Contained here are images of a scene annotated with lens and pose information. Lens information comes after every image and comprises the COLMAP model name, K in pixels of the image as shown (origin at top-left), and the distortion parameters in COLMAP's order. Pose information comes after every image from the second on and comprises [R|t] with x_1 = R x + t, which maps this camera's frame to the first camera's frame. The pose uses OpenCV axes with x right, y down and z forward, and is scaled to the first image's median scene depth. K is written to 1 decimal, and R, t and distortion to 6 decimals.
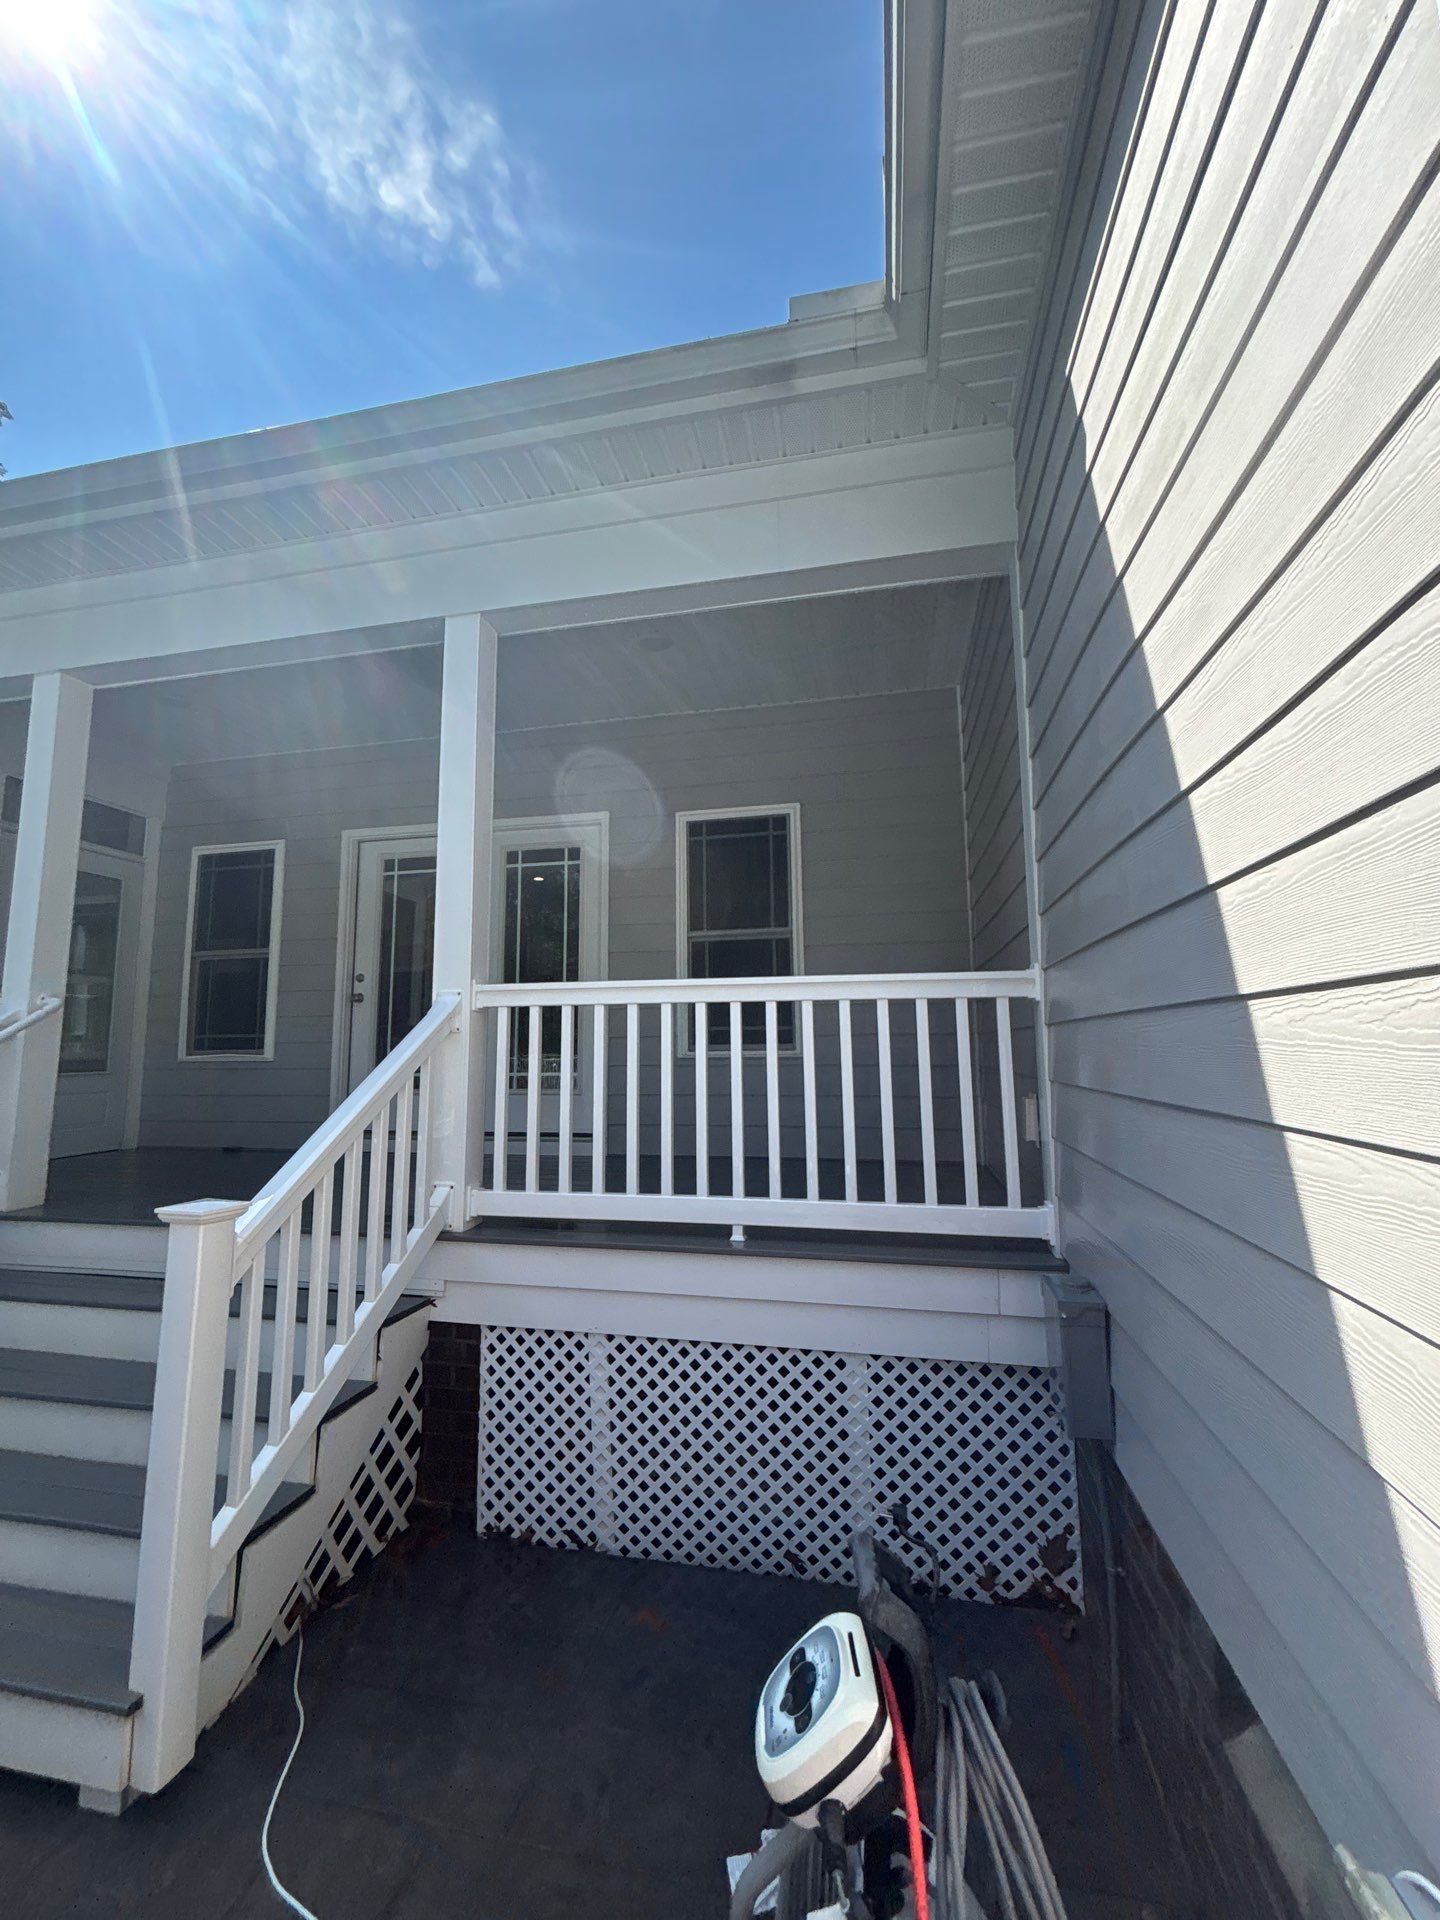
lens RADIAL K [[769.7, 0, 717.7], [0, 769.7, 960.2], [0, 0, 1]] dist [-0.000829, 0.000117]
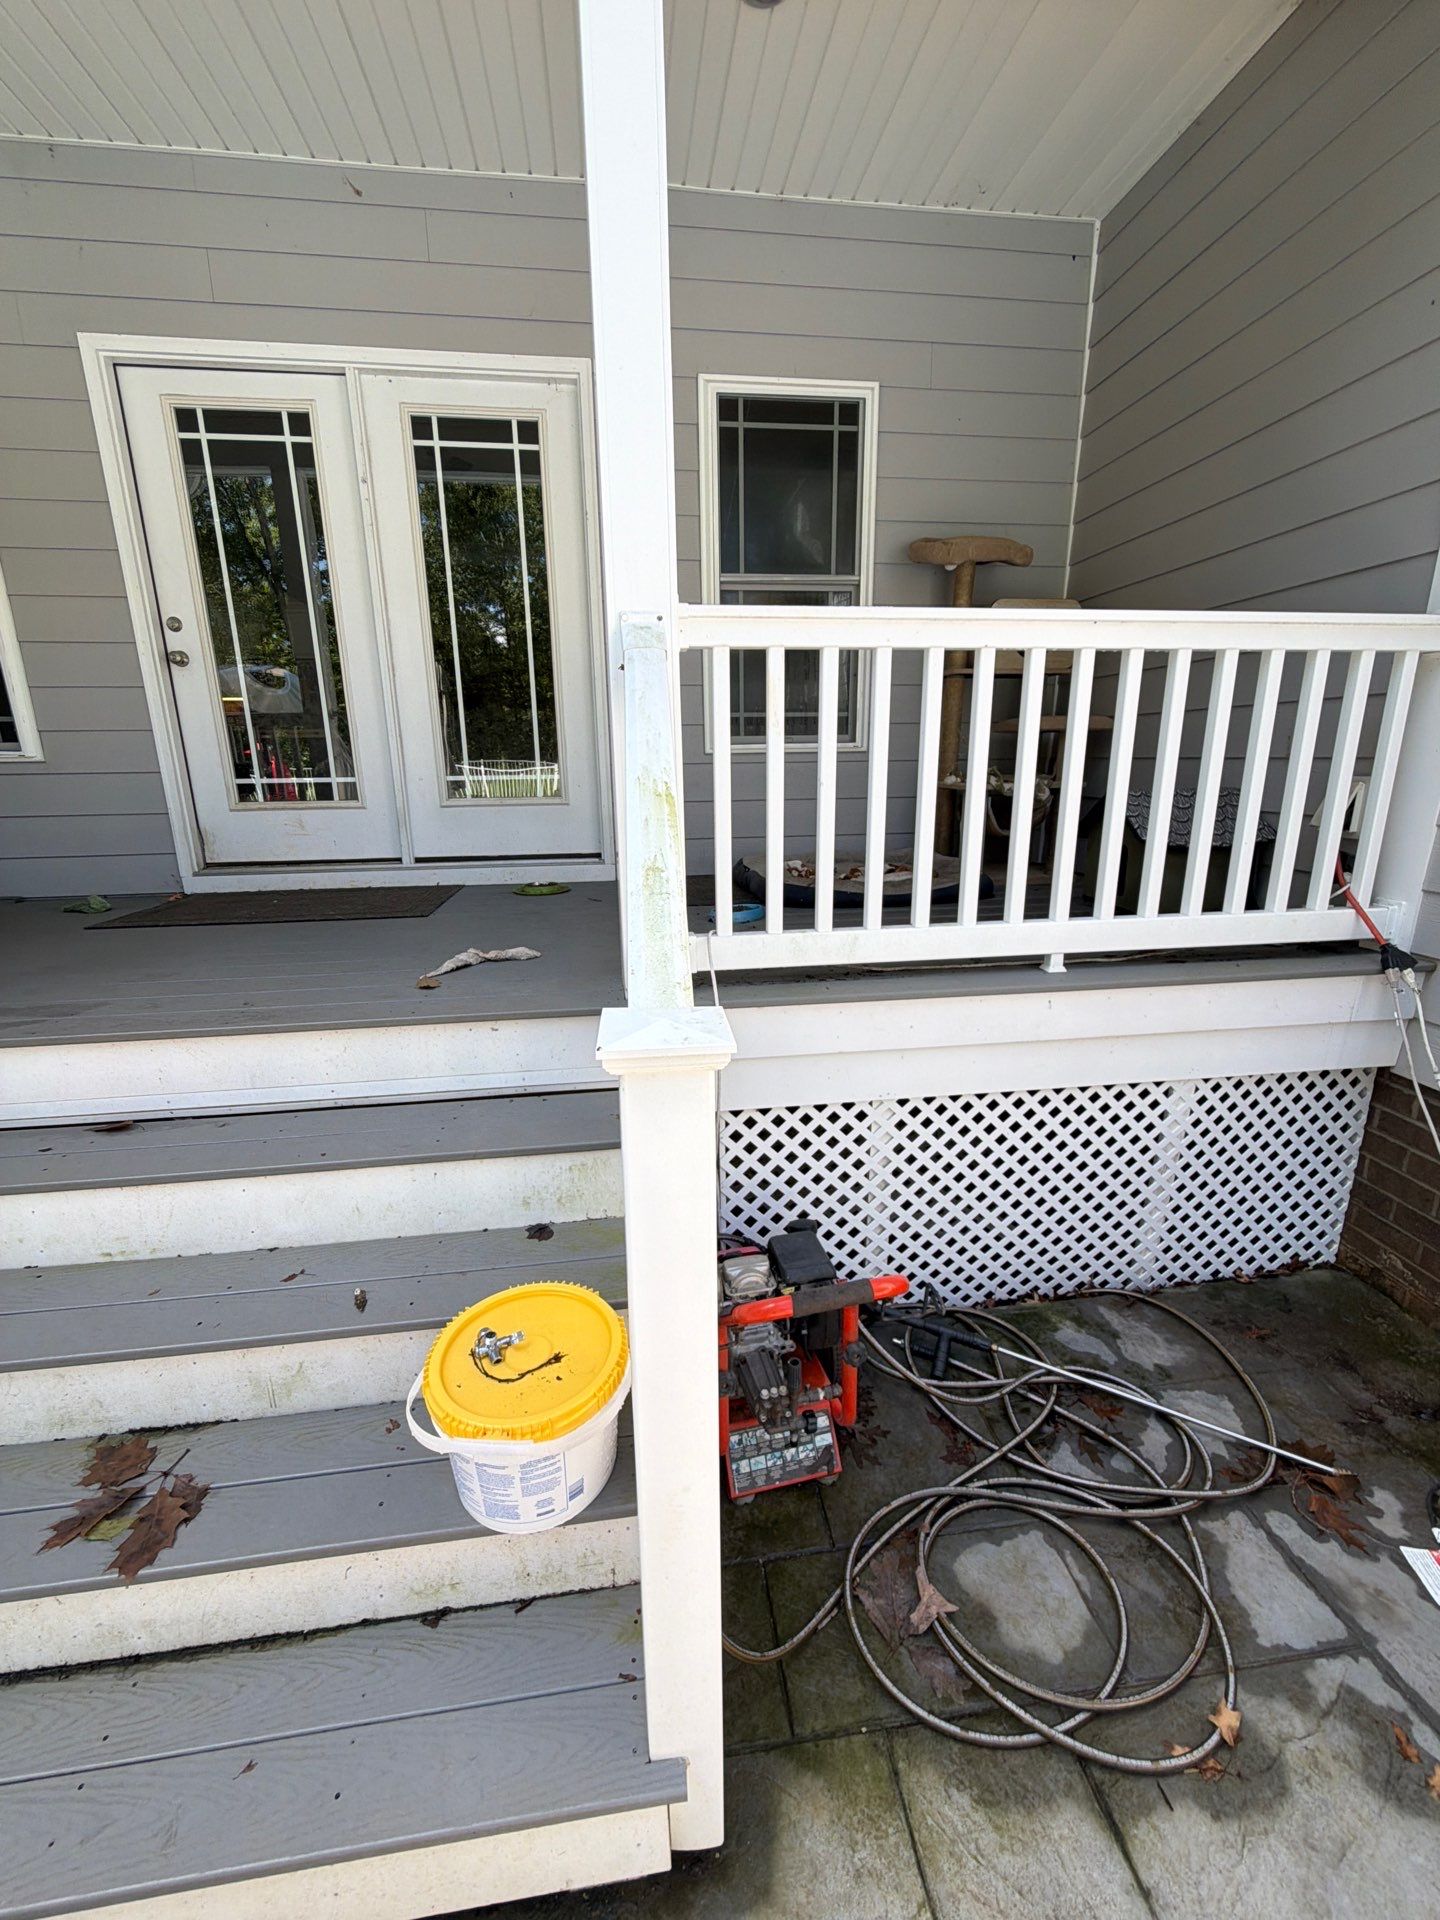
lens RADIAL K [[765.6, 0, 720.0], [0, 765.6, 960.0], [0, 0, 1]] dist [-0.000791, -0.000704]
pose [[0.942492, -0.091202, 0.321546, -0.414665], [-0.032163, 0.932838, 0.358859, 0.061339], [-0.332679, -0.348563, 0.876258, 0.321932]]
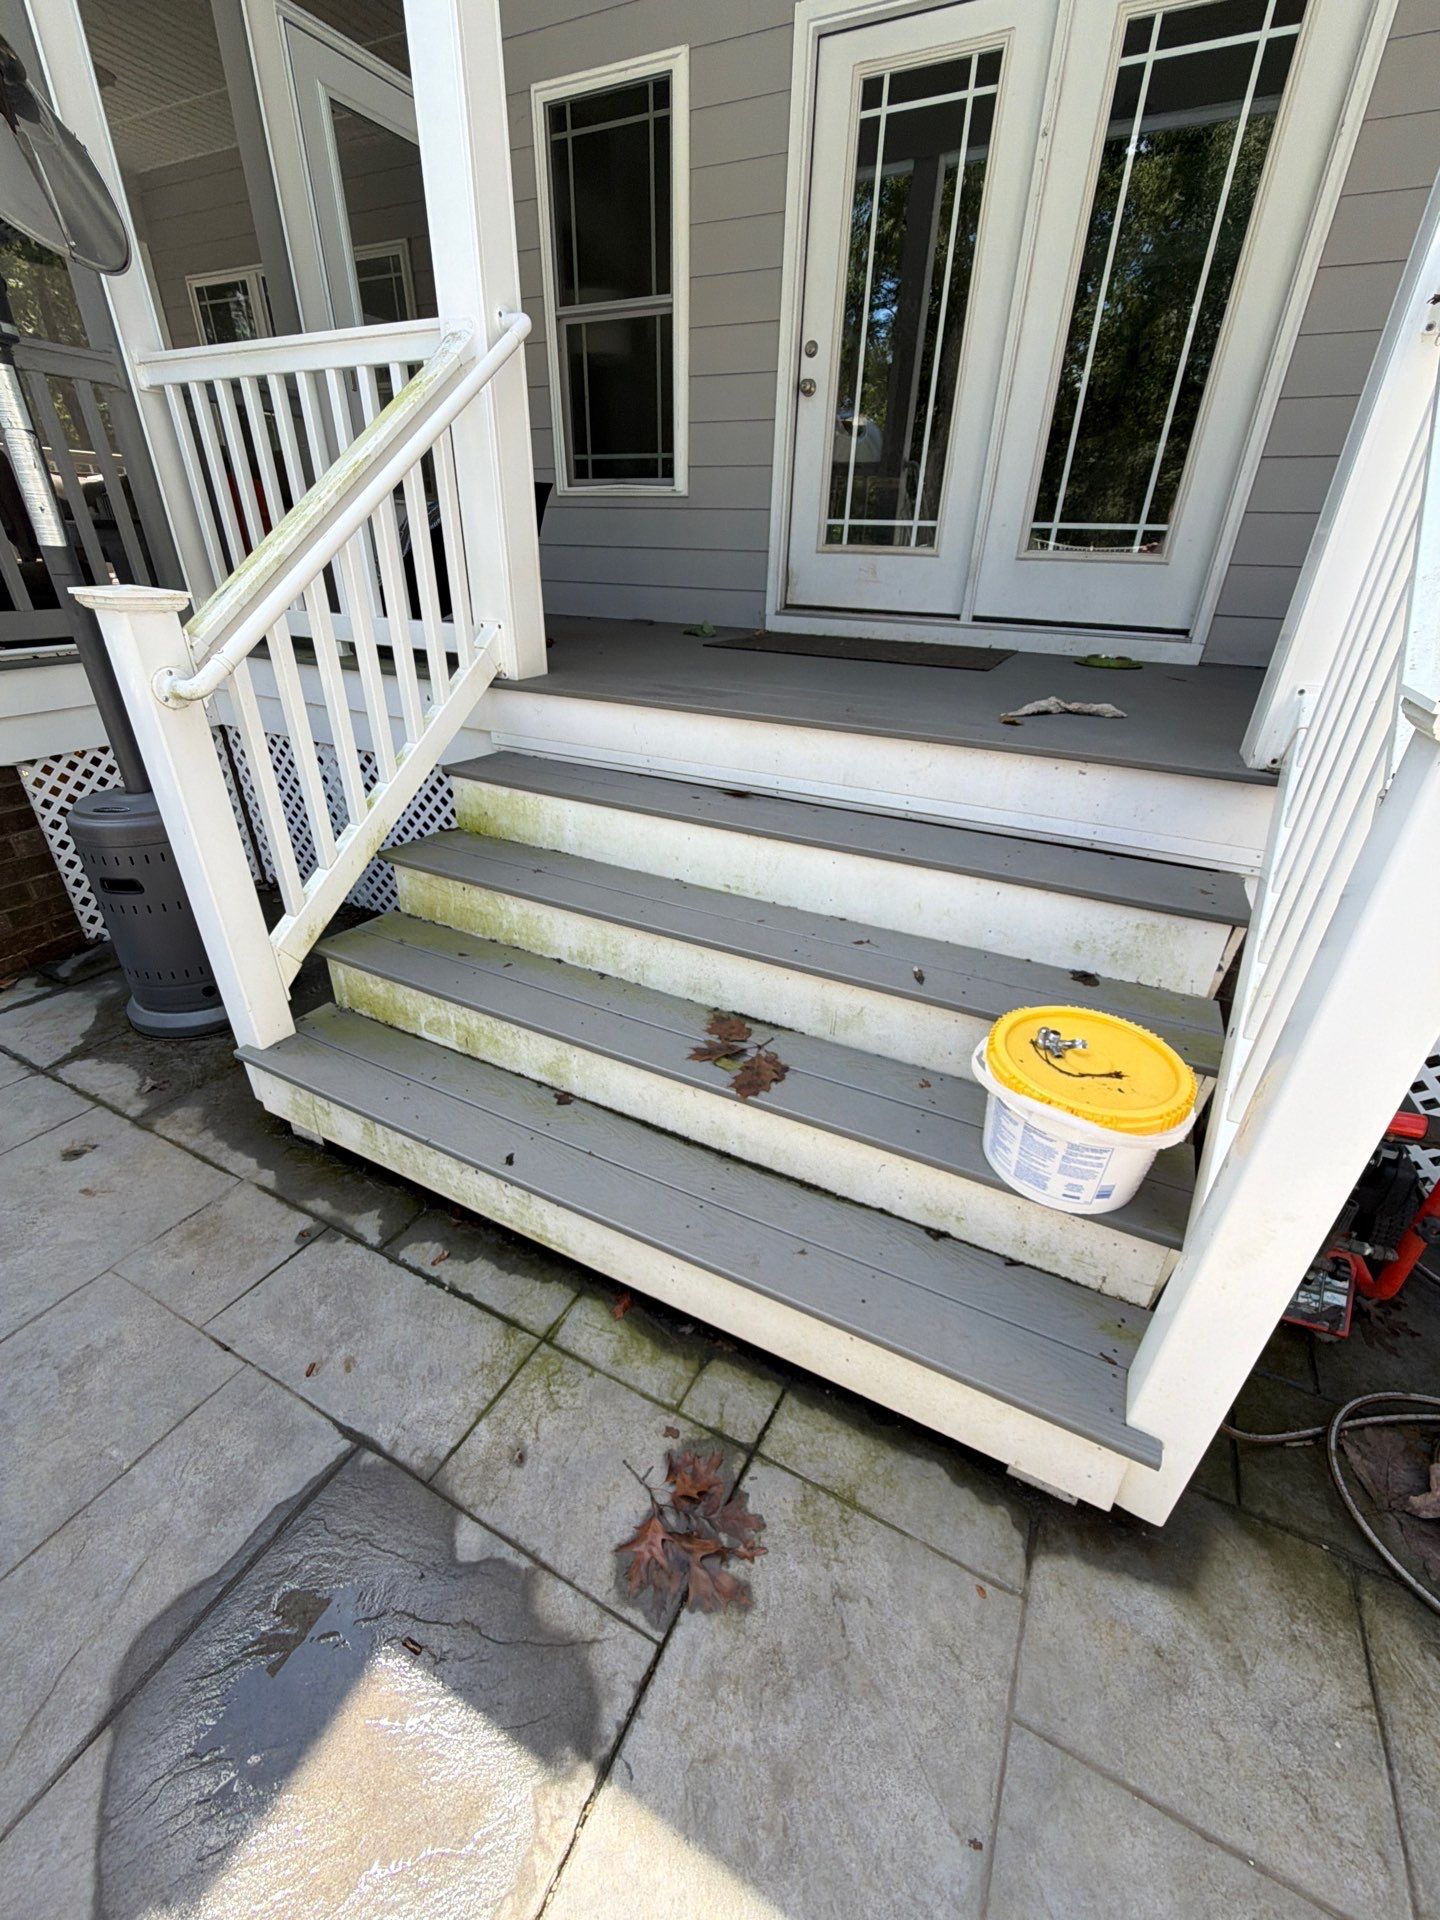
lens RADIAL K [[769.7, 0, 717.7], [0, 769.7, 960.2], [0, 0, 1]] dist [-0.000829, 0.000117]
pose [[0.965580, 0.149830, -0.212618, -0.500885], [-0.000620, 0.818749, 0.574151, 0.110580], [0.260106, -0.554257, 0.790660, 0.288429]]
